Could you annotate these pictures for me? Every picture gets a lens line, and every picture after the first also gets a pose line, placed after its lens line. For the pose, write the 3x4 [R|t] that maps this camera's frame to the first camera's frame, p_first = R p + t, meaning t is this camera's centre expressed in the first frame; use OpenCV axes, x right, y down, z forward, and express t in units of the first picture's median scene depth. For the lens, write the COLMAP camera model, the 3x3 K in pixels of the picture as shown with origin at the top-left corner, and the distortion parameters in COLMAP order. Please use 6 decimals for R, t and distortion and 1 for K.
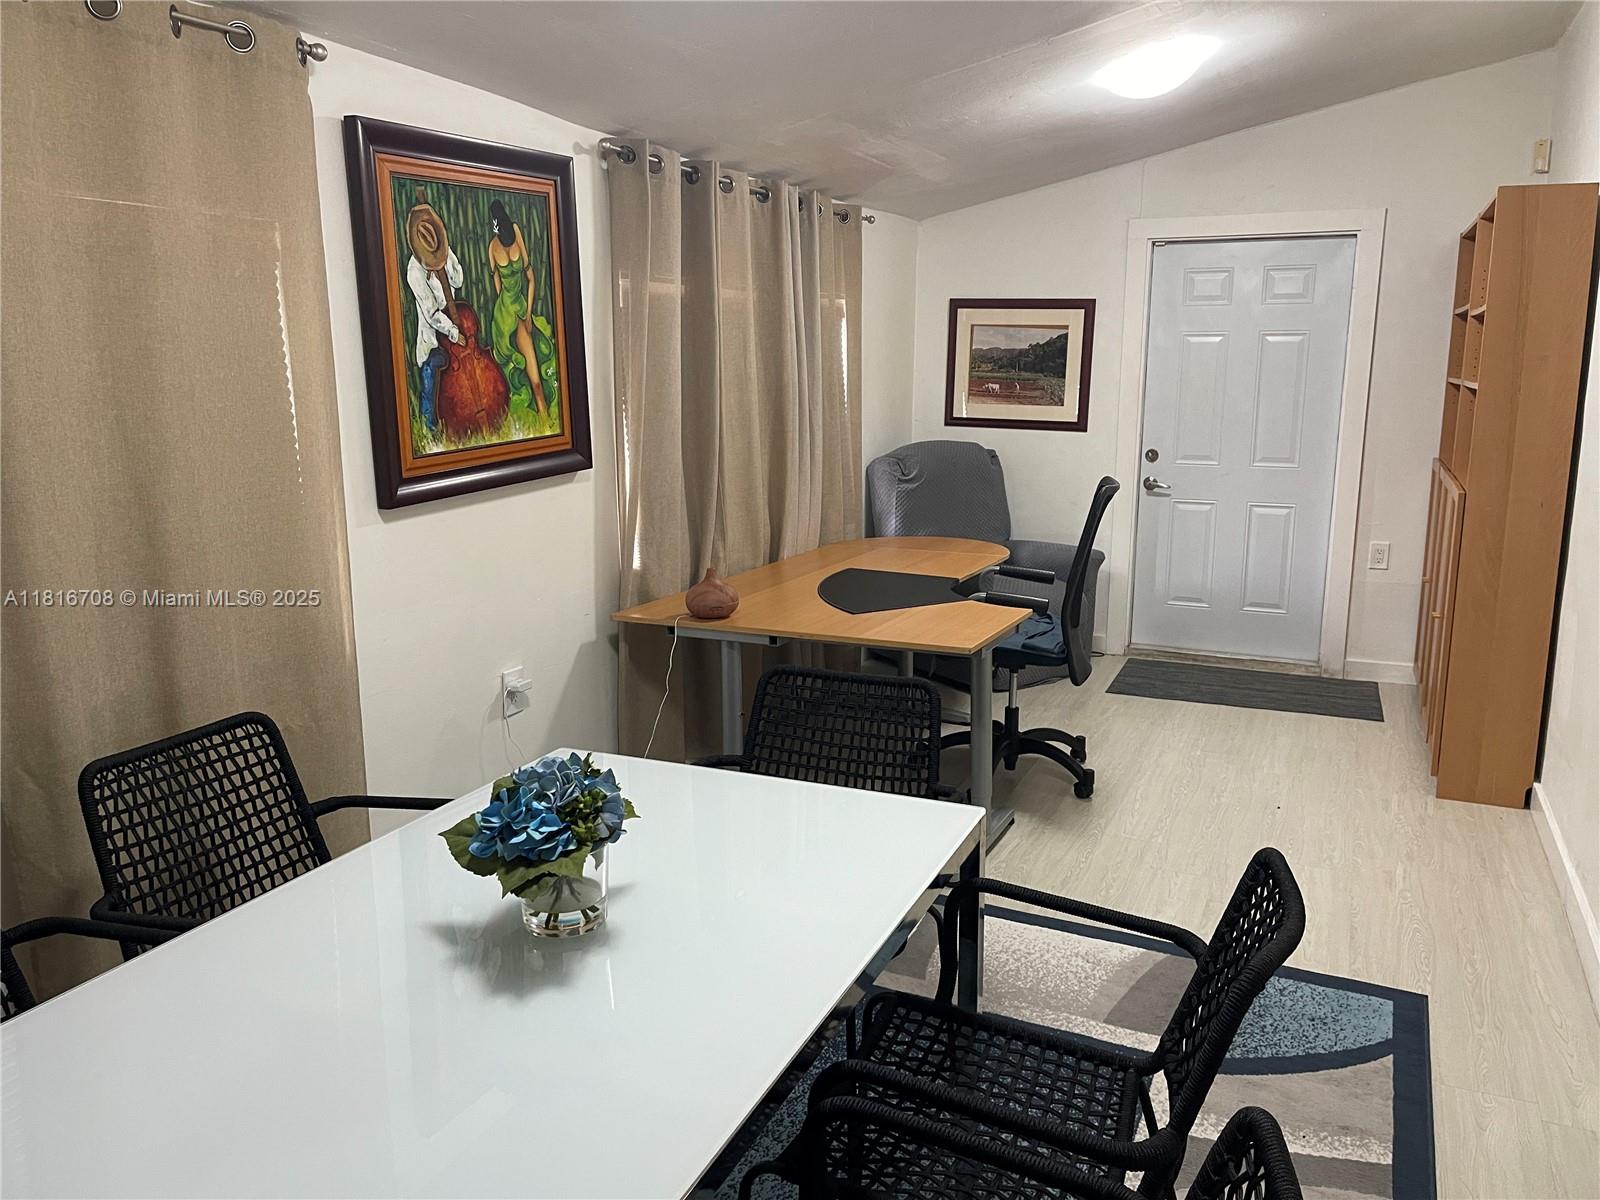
lens RADIAL K [[1233.2, 0, 801.9], [0, 1233.2, 597.3], [0, 0, 1]] dist [0.071707, -0.101517]
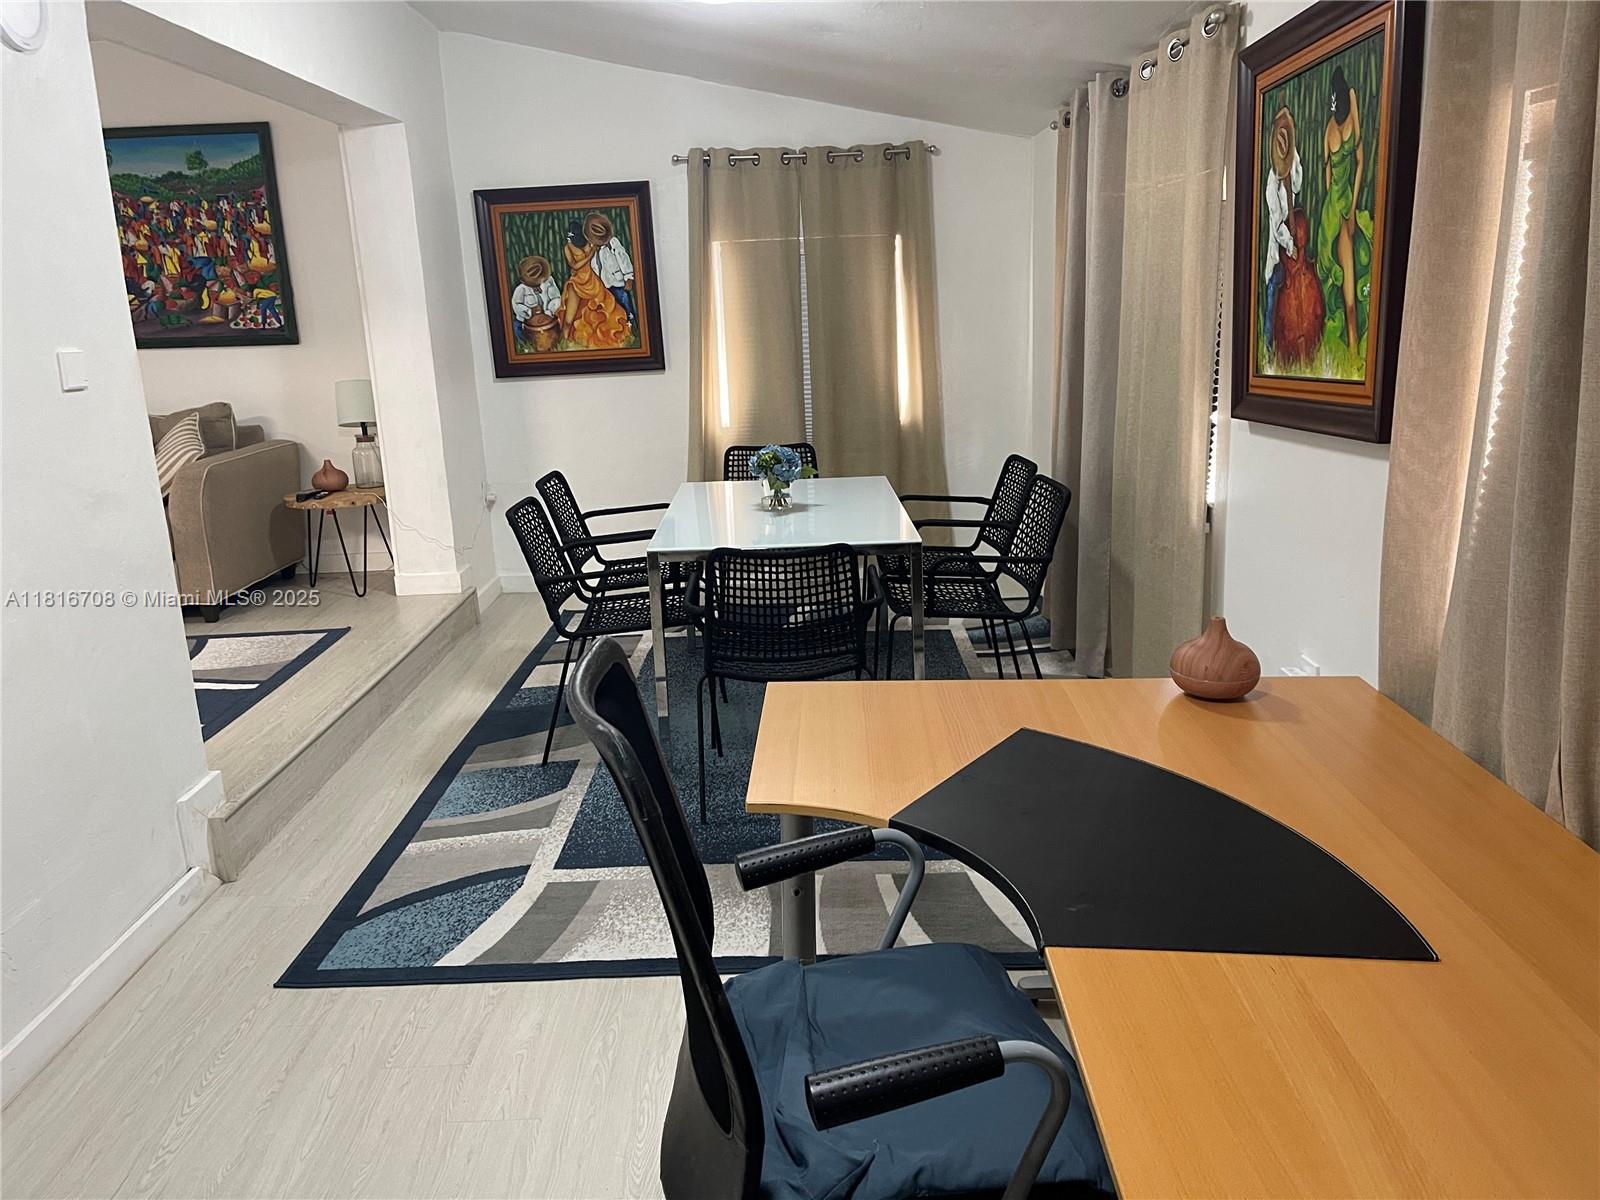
lens RADIAL K [[1233.2, 0, 800.3], [0, 1233.2, 601.7], [0, 0, 1]] dist [0.071707, -0.101517]
pose [[-0.906334, 0.140291, -0.398593, 0.417328], [-0.036724, 0.913559, 0.405044, -0.316567], [0.420963, 0.381743, -0.822838, 1.623561]]
